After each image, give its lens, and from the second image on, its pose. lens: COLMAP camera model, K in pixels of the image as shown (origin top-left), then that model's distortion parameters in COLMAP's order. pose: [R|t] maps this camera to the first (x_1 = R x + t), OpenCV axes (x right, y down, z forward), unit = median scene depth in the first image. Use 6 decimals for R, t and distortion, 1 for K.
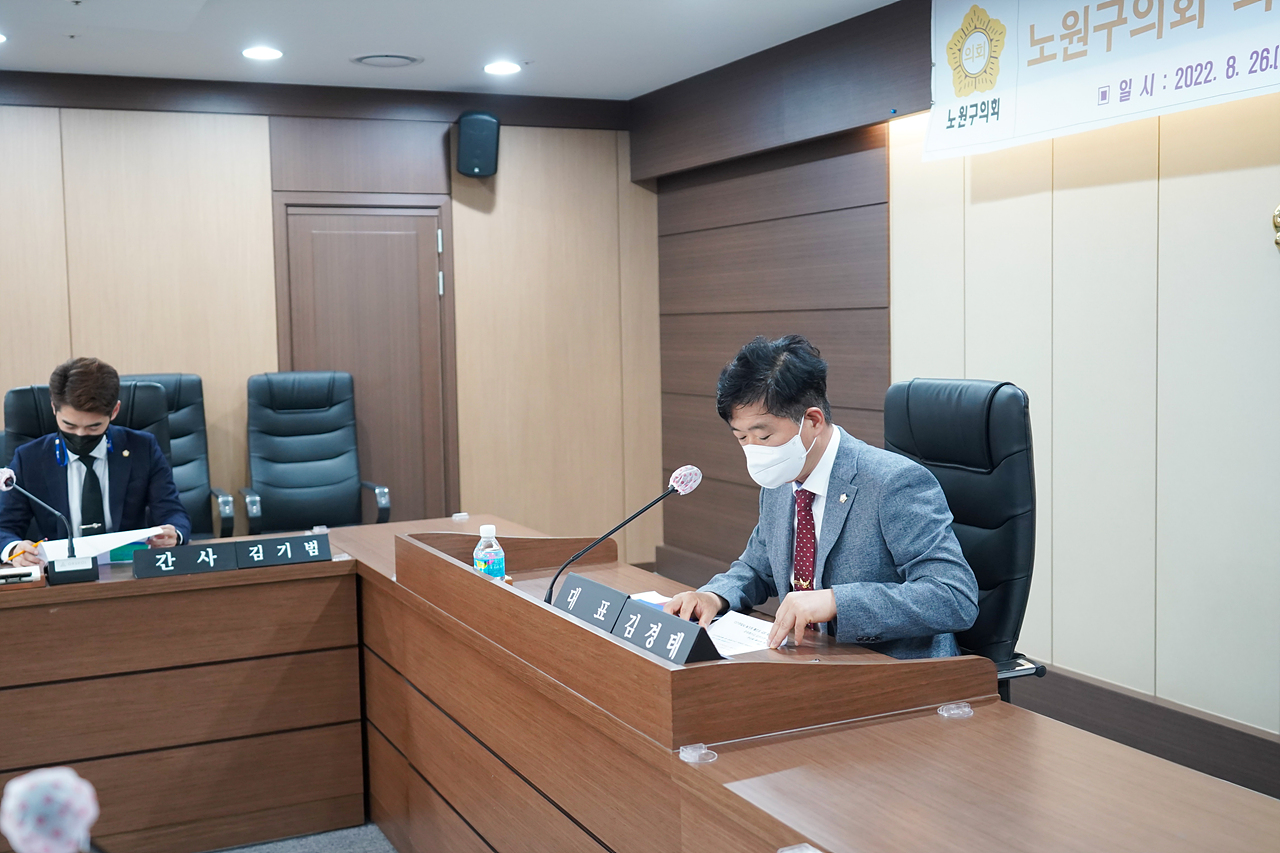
lens RADIAL K [[1344.0, 0, 605.0], [0, 1344.0, 423.5], [0, 0, 1]] dist [0.008535, 0.002769]
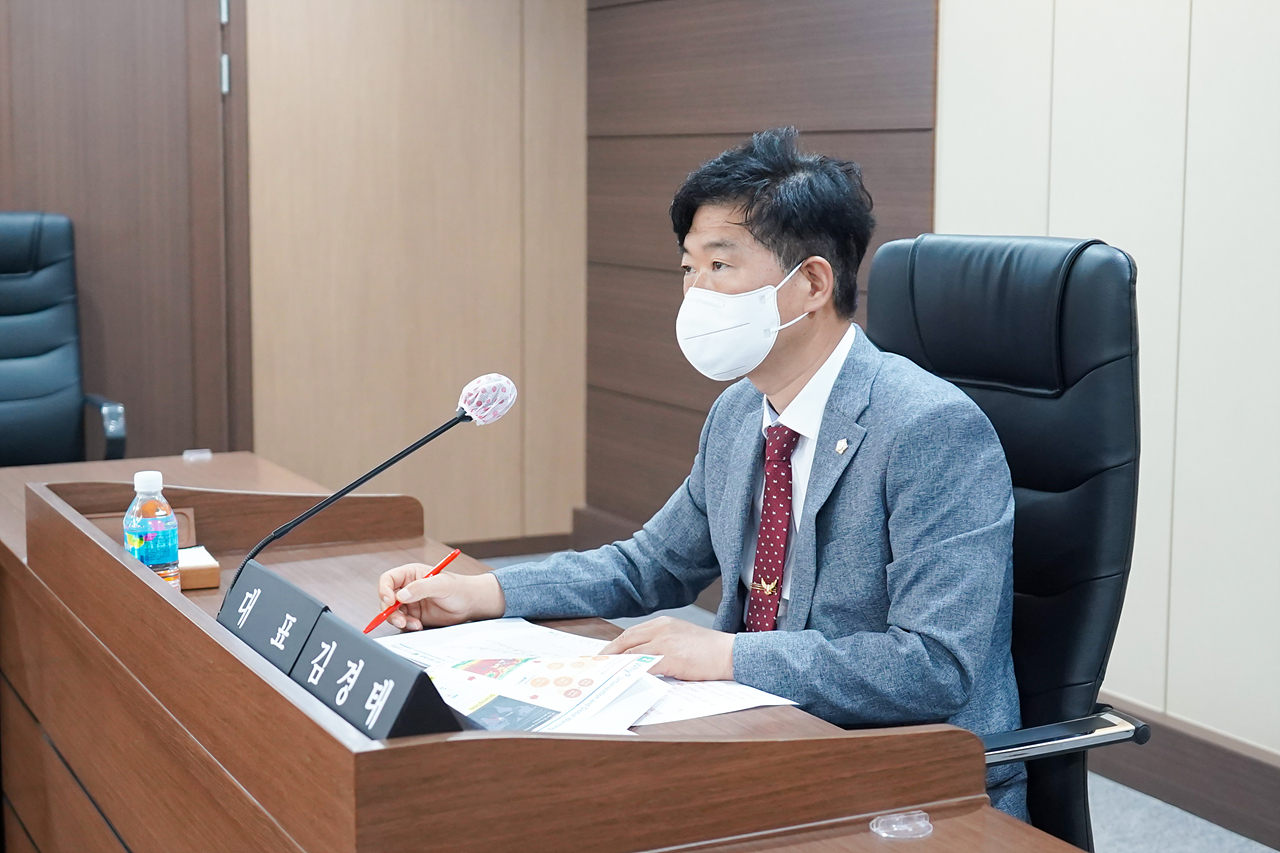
lens RADIAL K [[2081.4, 0, 640.0], [0, 2081.4, 426.5], [0, 0, 1]] dist [0.010299, -0.039526]
pose [[0.998625, 0.021877, 0.047629, 0.088357], [-0.024363, 0.998337, 0.052241, 0.006384], [-0.046407, -0.053330, 0.997498, 0.130668]]
